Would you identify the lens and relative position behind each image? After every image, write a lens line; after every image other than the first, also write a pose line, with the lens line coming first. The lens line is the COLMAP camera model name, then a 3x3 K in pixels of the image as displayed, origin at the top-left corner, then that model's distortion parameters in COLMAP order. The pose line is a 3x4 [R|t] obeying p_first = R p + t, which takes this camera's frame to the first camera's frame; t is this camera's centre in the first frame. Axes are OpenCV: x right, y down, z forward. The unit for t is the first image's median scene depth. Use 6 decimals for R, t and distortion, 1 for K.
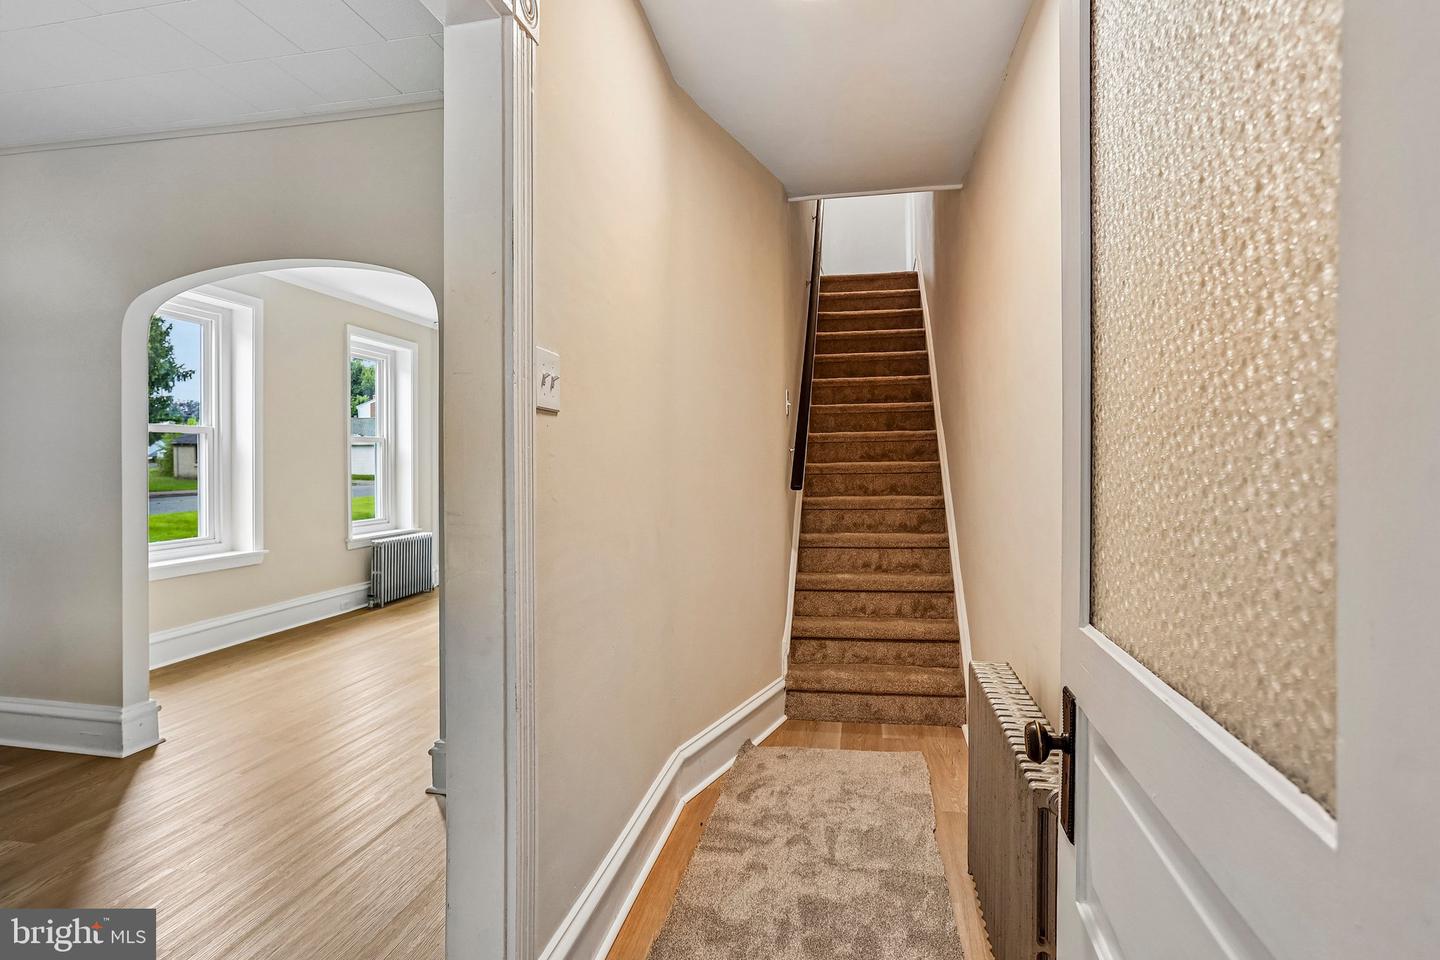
lens RADIAL K [[758.1, 0, 708.6], [0, 758.1, 439.6], [0, 0, 1]] dist [-0.055310, 0.025243]
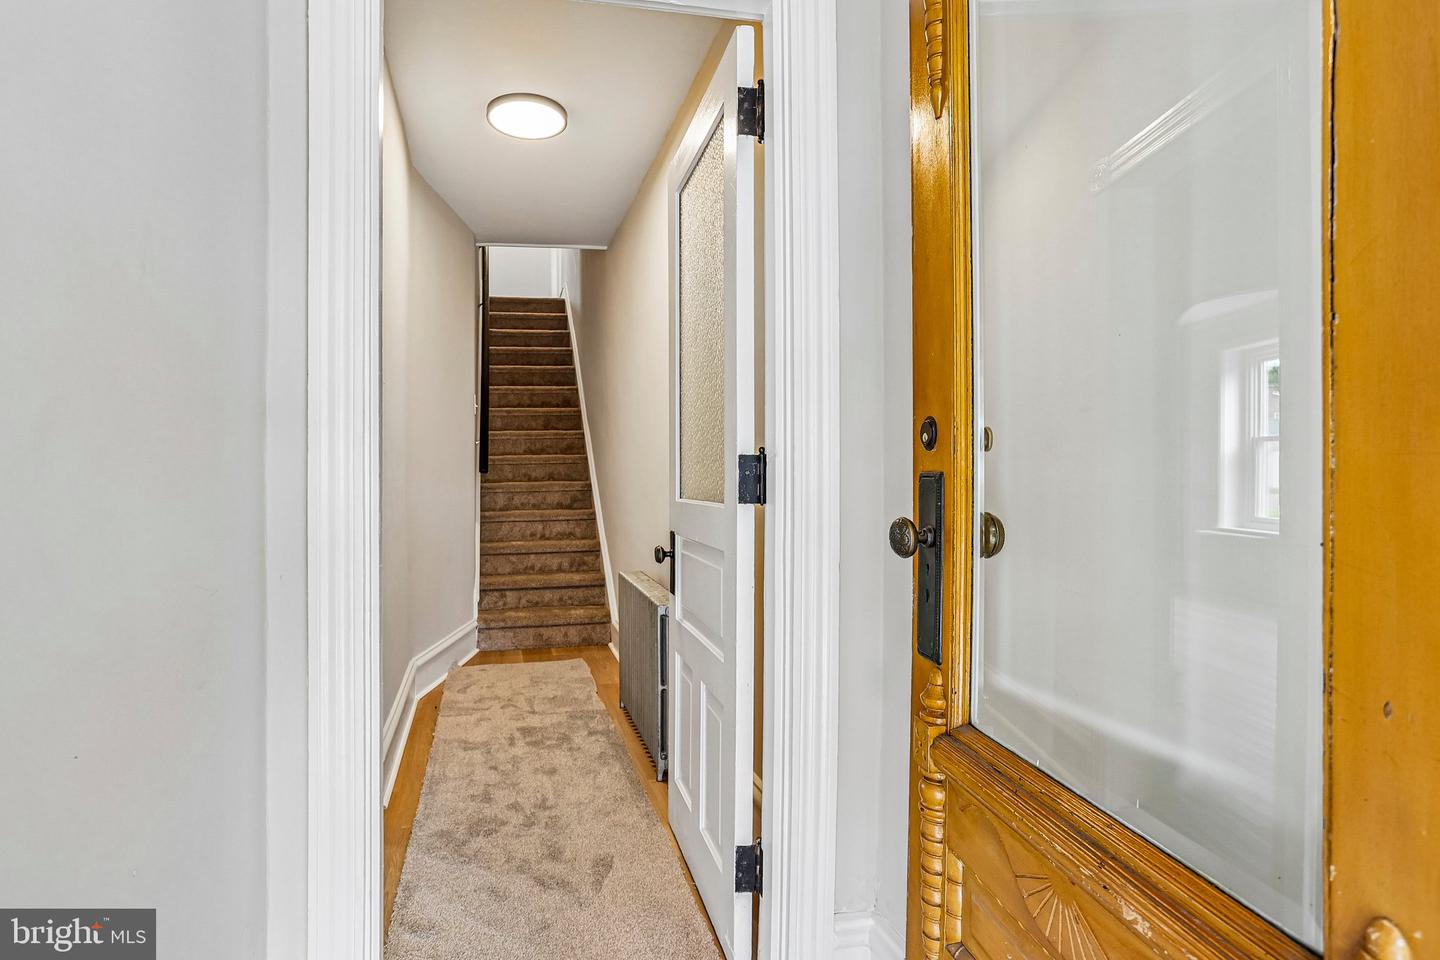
lens RADIAL K [[758.1, 0, 710.1], [0, 758.1, 470.8], [0, 0, 1]] dist [-0.055310, 0.025243]
pose [[0.886333, -0.012972, 0.462866, -0.118056], [-0.000407, 0.999585, 0.028794, 0.023009], [-0.463048, -0.025709, 0.885960, -0.269148]]
